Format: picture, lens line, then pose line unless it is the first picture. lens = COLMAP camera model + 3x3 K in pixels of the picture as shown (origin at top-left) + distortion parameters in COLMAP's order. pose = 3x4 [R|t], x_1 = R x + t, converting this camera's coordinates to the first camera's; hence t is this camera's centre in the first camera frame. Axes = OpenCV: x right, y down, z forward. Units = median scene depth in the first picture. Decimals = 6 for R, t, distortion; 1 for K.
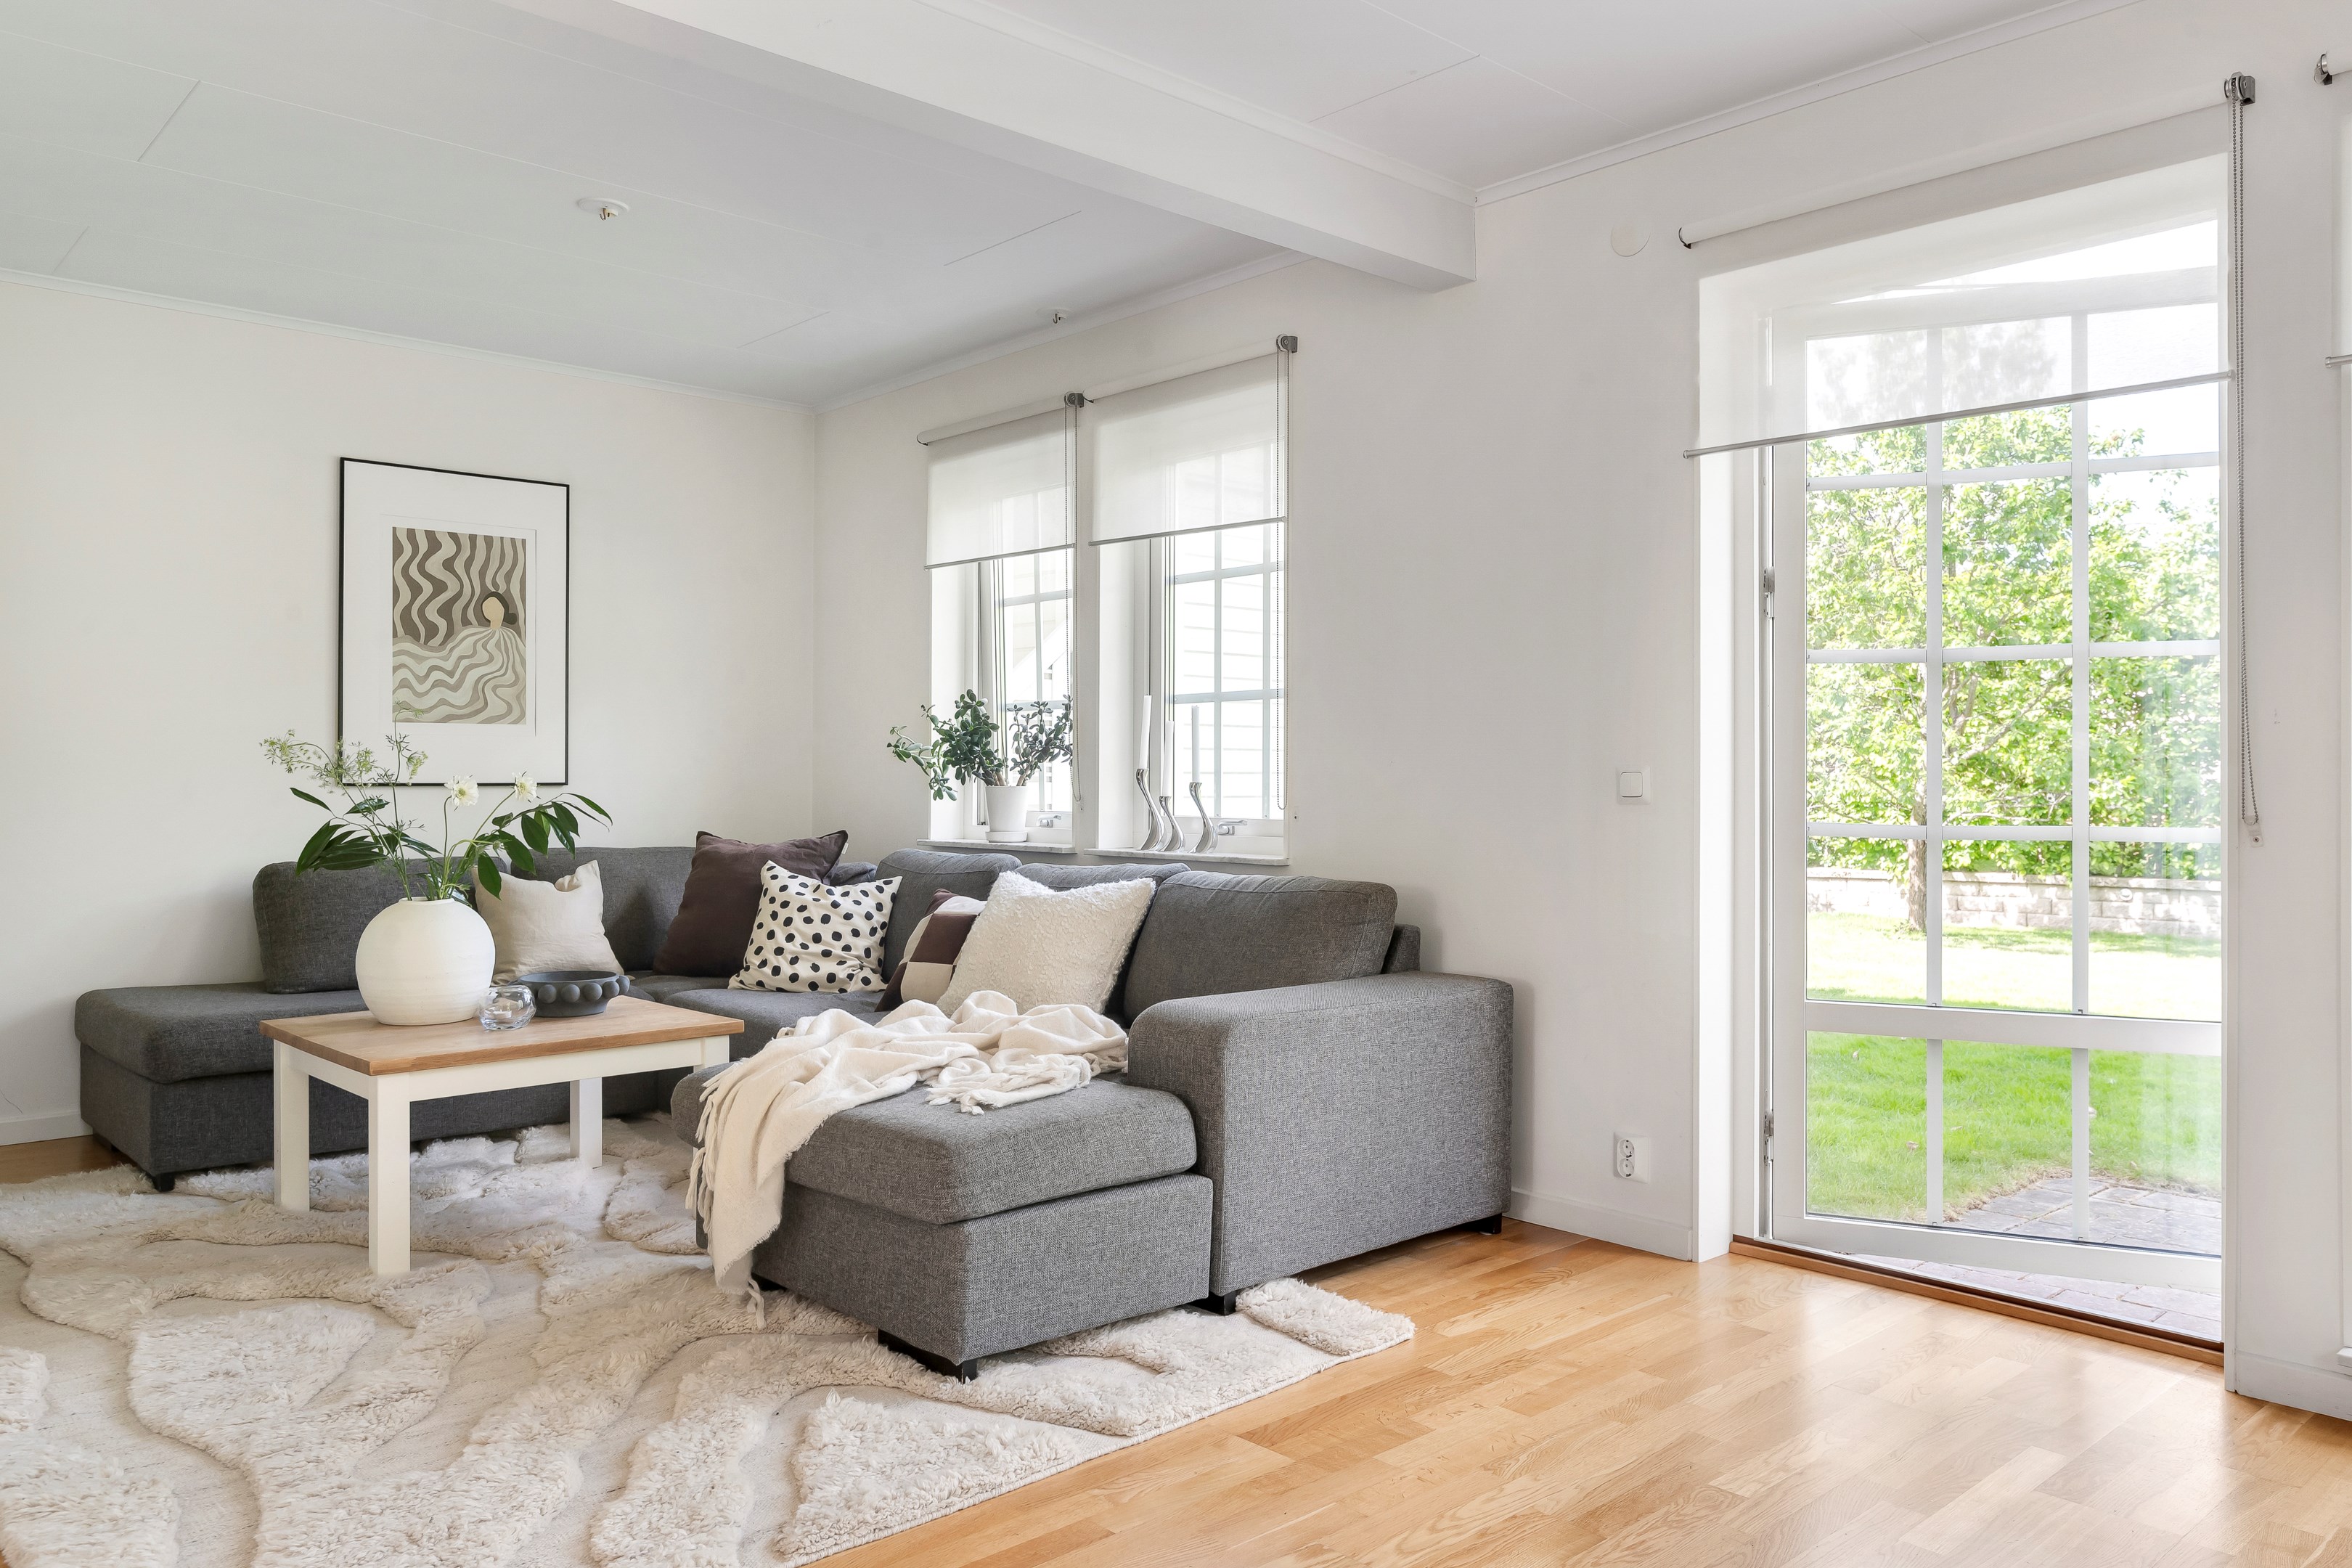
lens RADIAL K [[1677.3, 0, 1176.8], [0, 1677.3, 752.6], [0, 0, 1]] dist [0.009734, 0.000665]
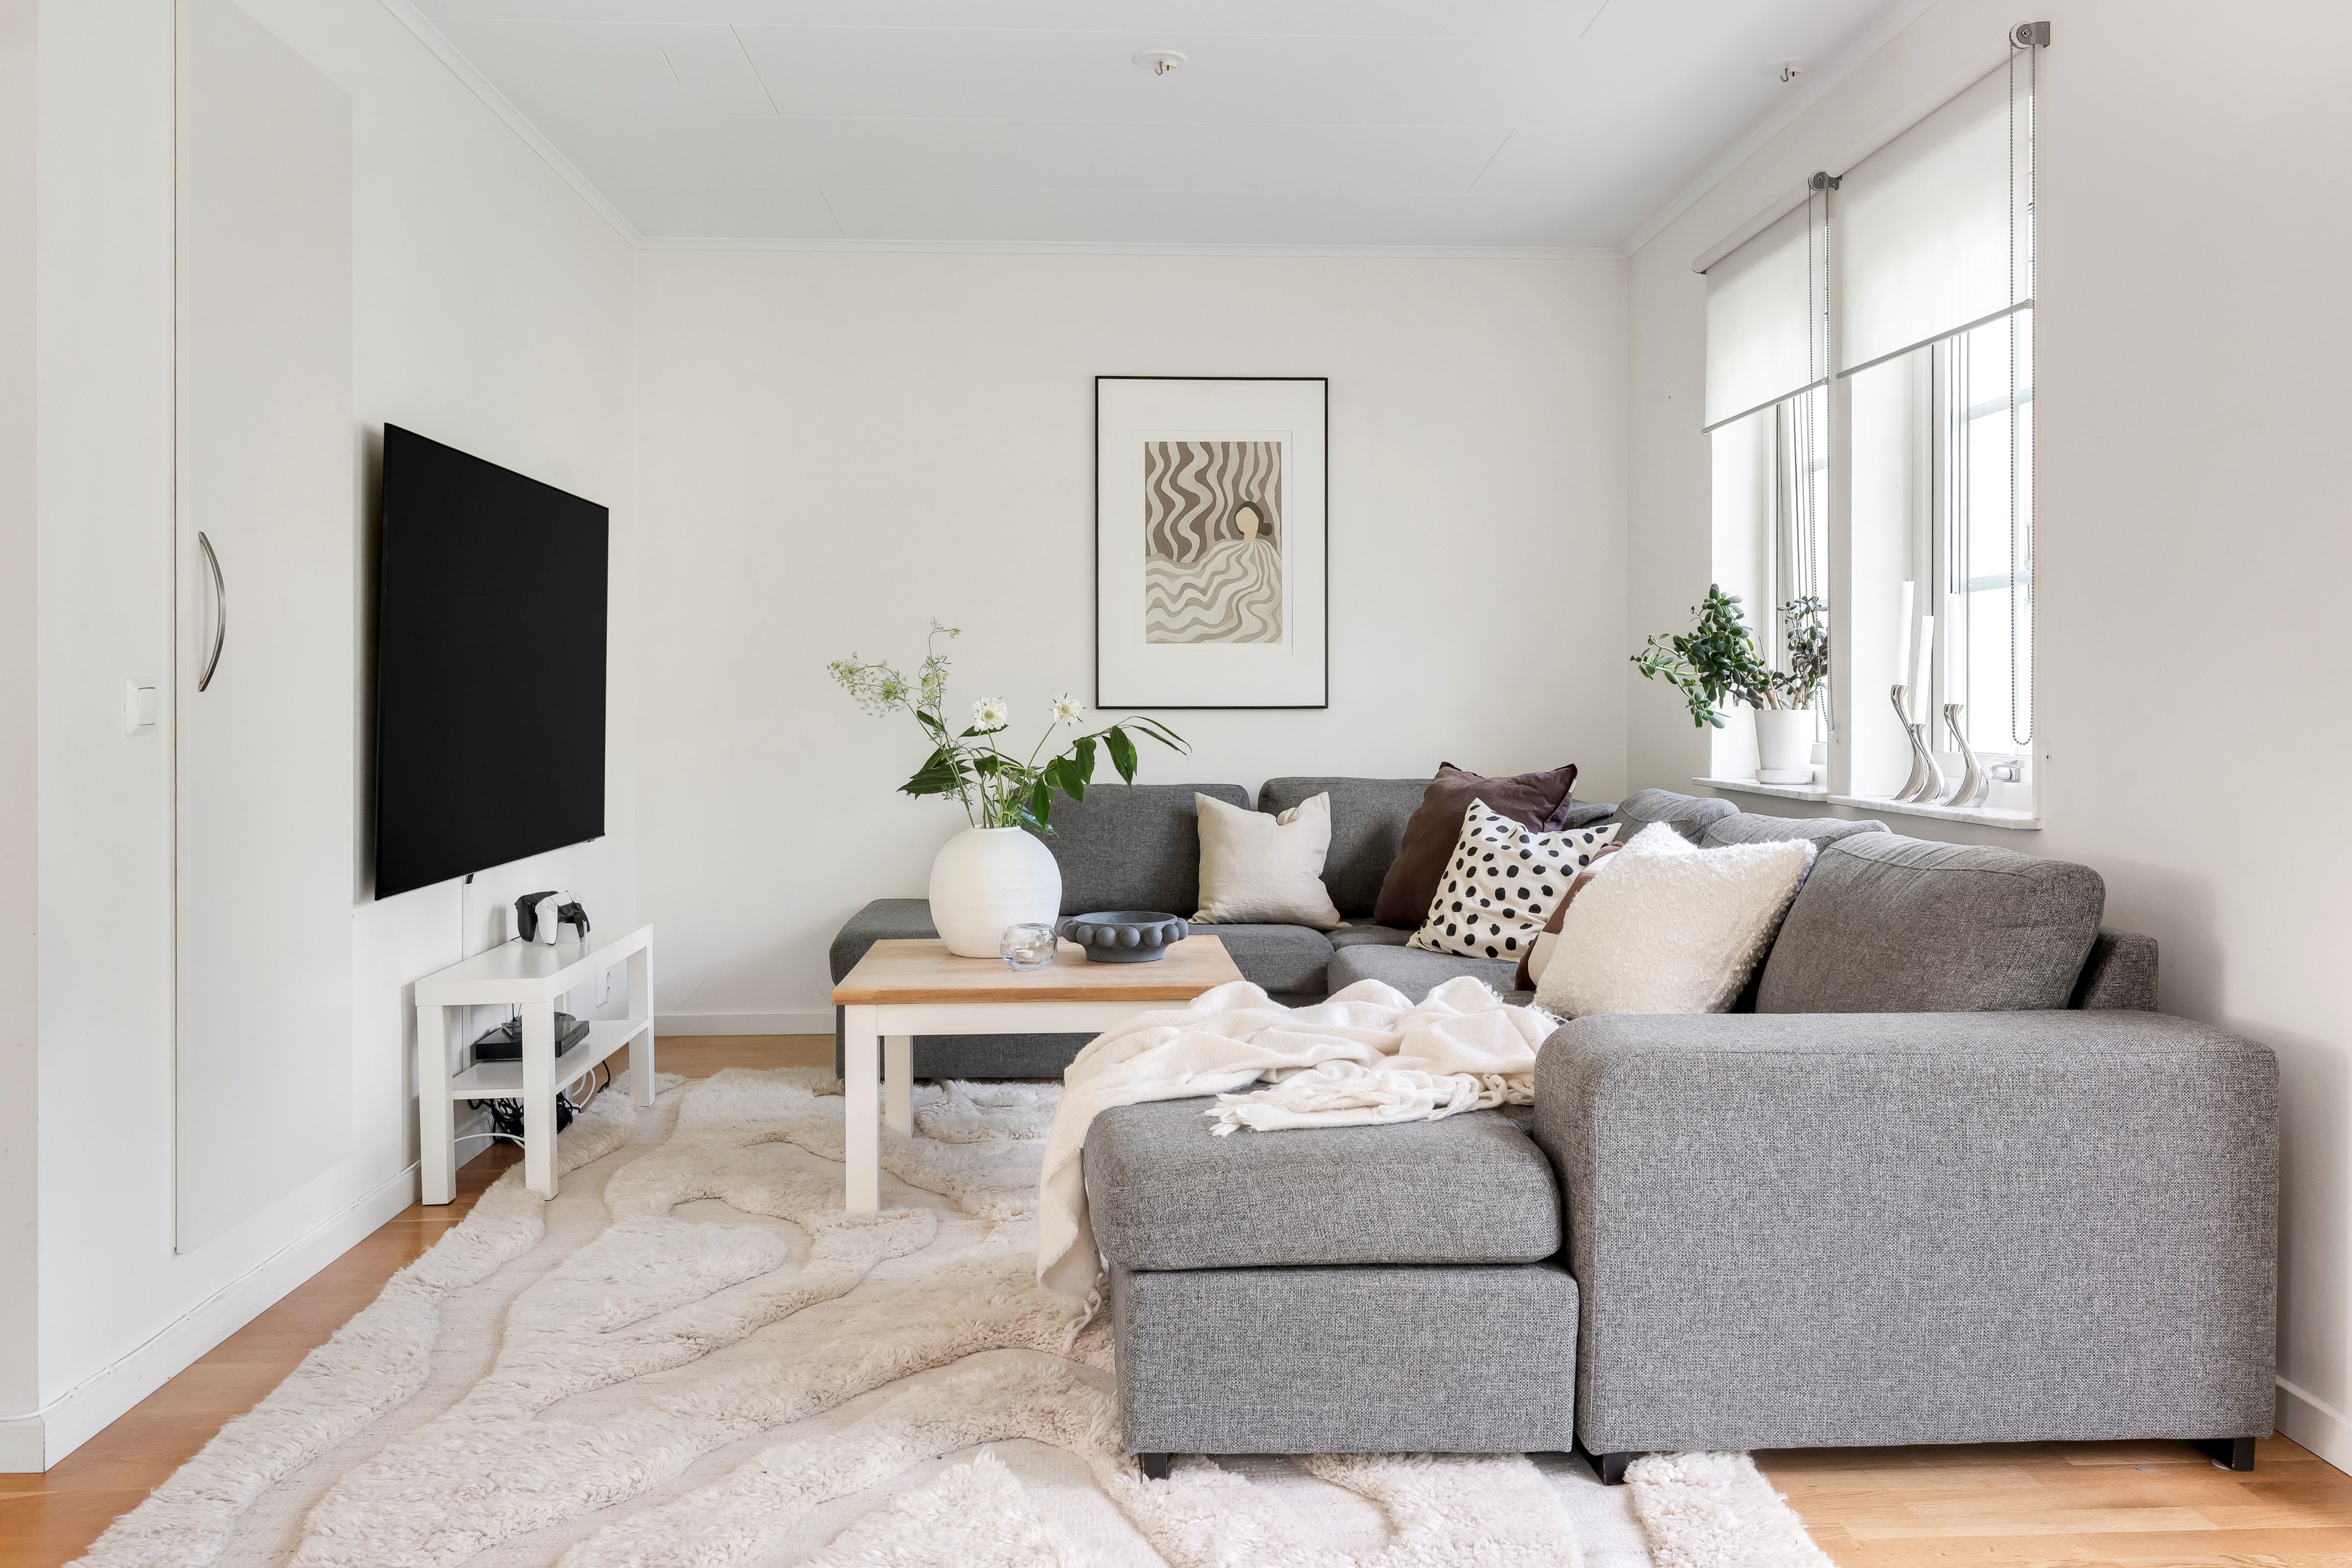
lens RADIAL K [[1842.8, 0, 1175.9], [0, 1842.8, 700.6], [0, 0, 1]] dist [0.007168, -0.000344]
pose [[0.771149, -0.002780, -0.636649, 0.239387], [0.011661, 0.999884, 0.009759, 0.004995], [0.636548, -0.014950, 0.771092, 0.203596]]
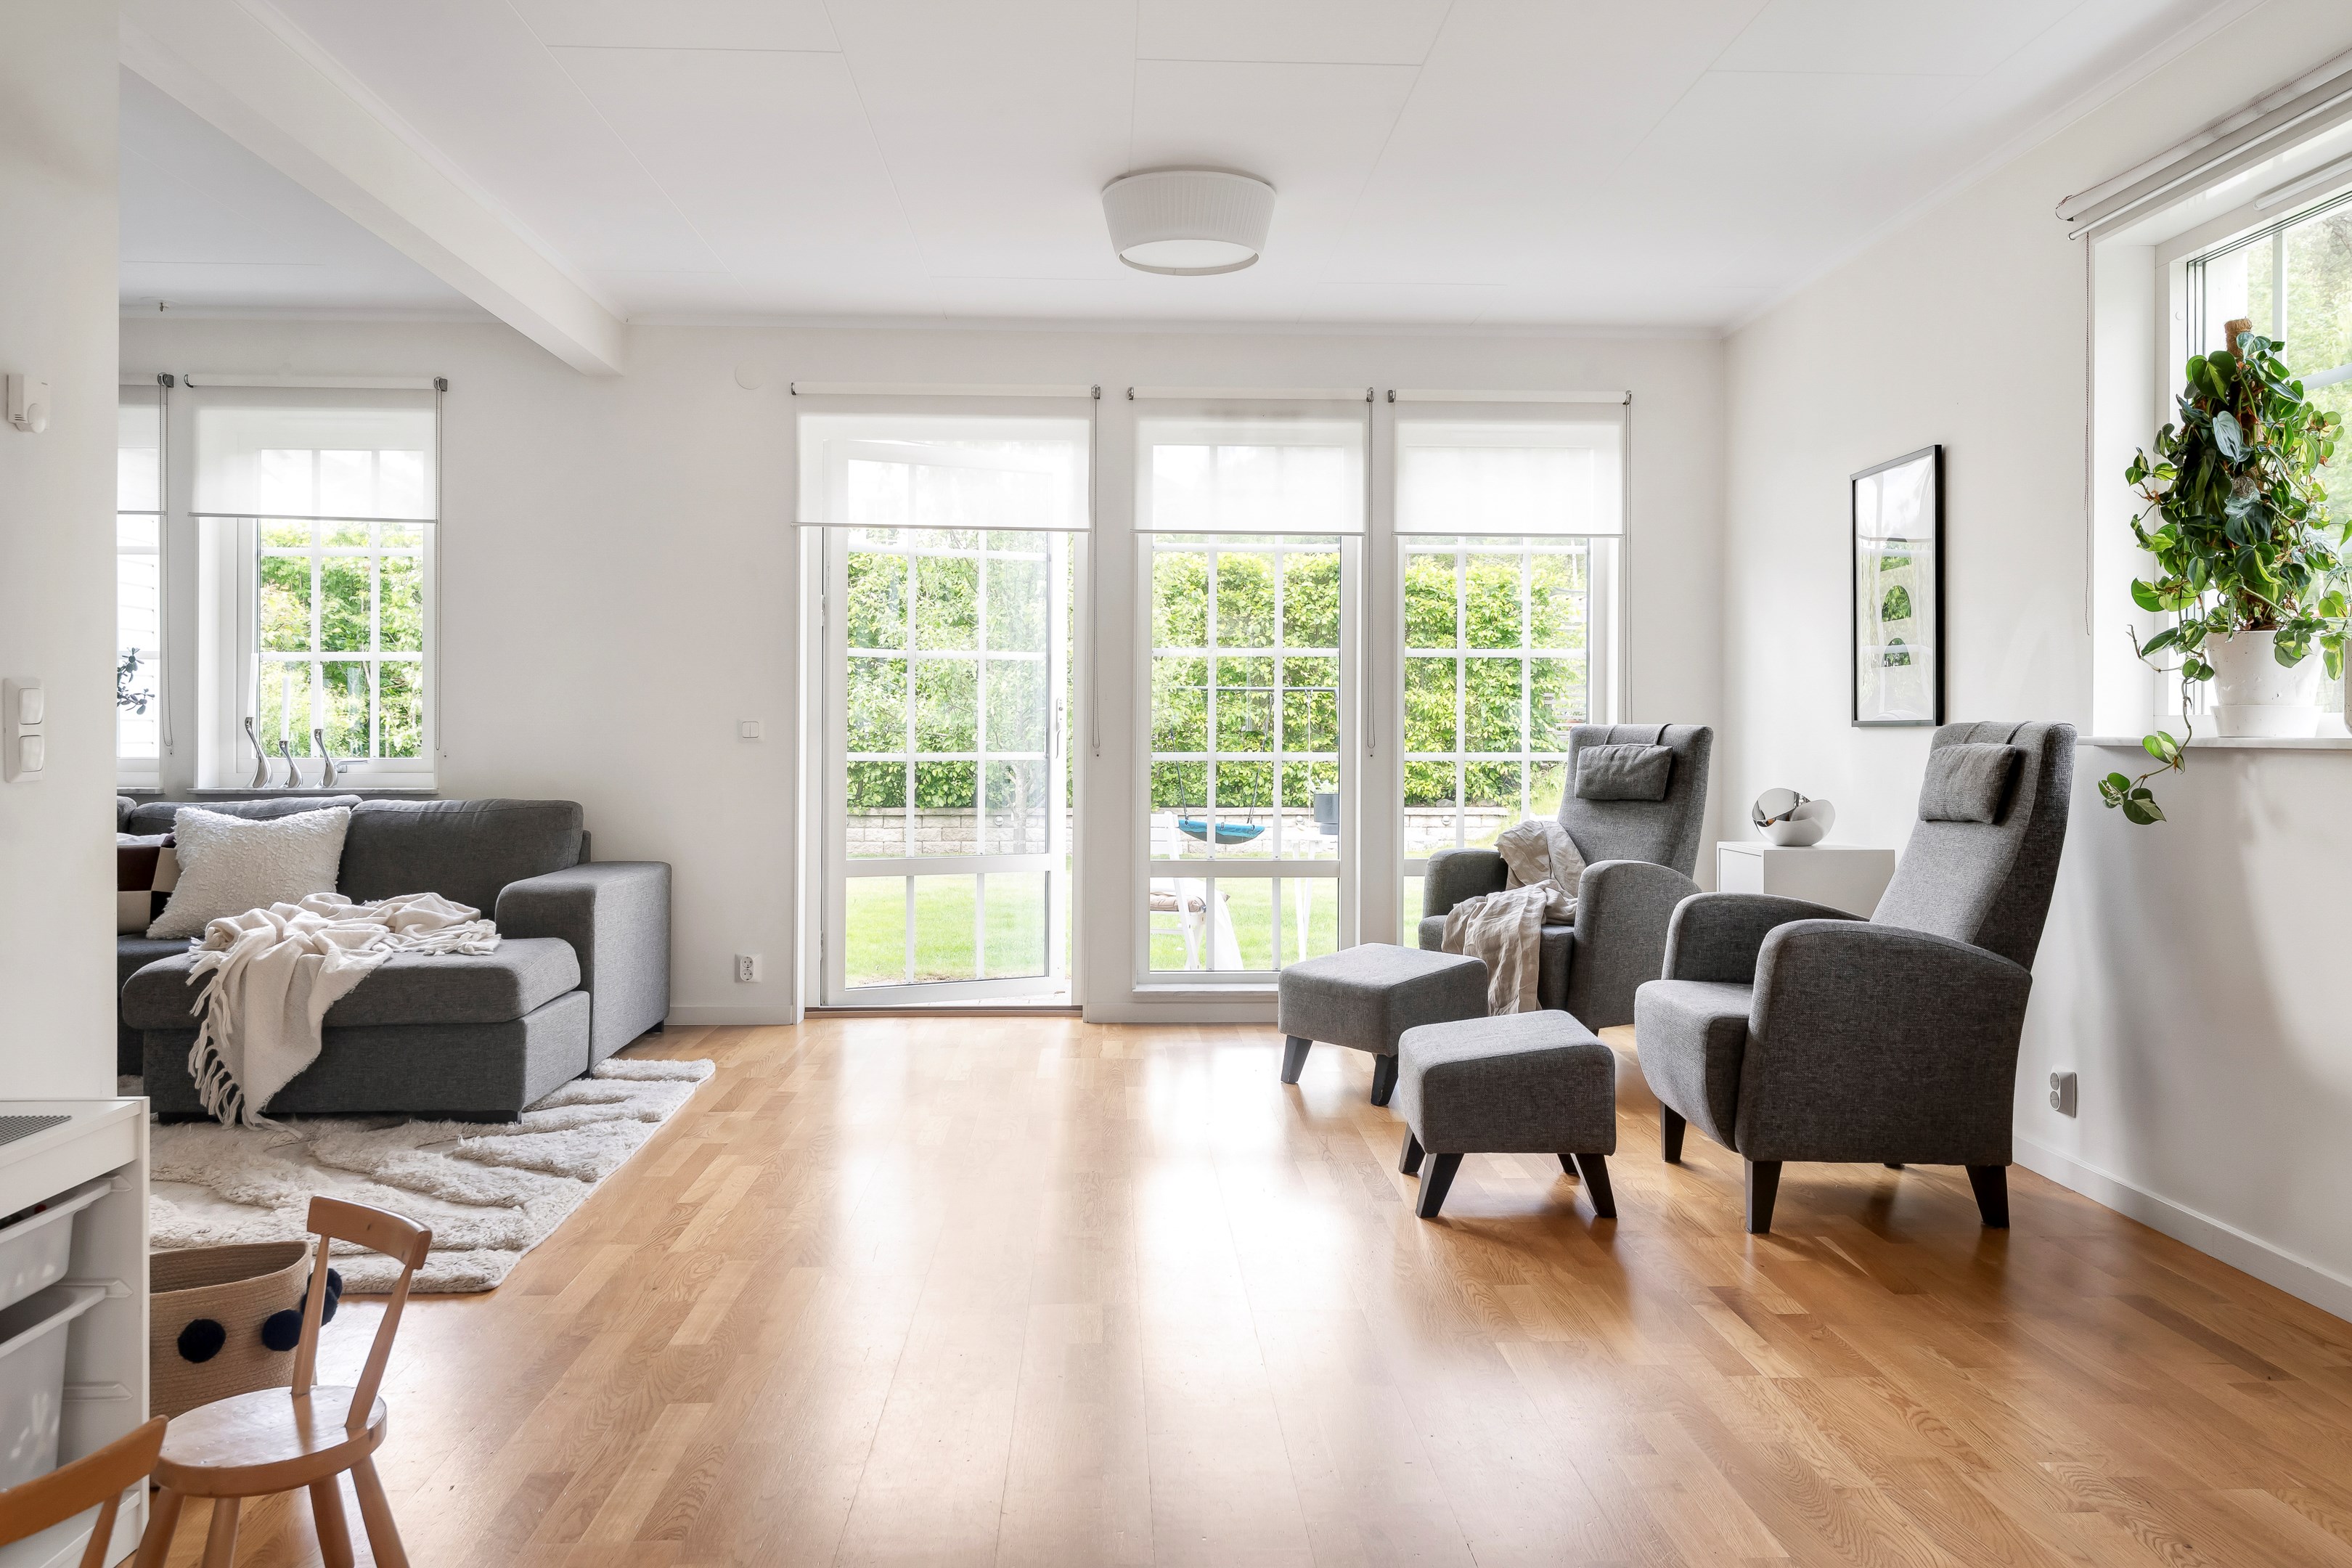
lens RADIAL K [[1810.9, 0, 1180.4], [0, 1810.9, 735.9], [0, 0, 1]] dist [-0.007530, -0.006647]
pose [[0.636517, -0.002490, 0.771259, -0.568518], [-0.013078, 0.999816, 0.014020, -0.003034], [-0.771152, -0.019011, 0.636368, -0.276967]]
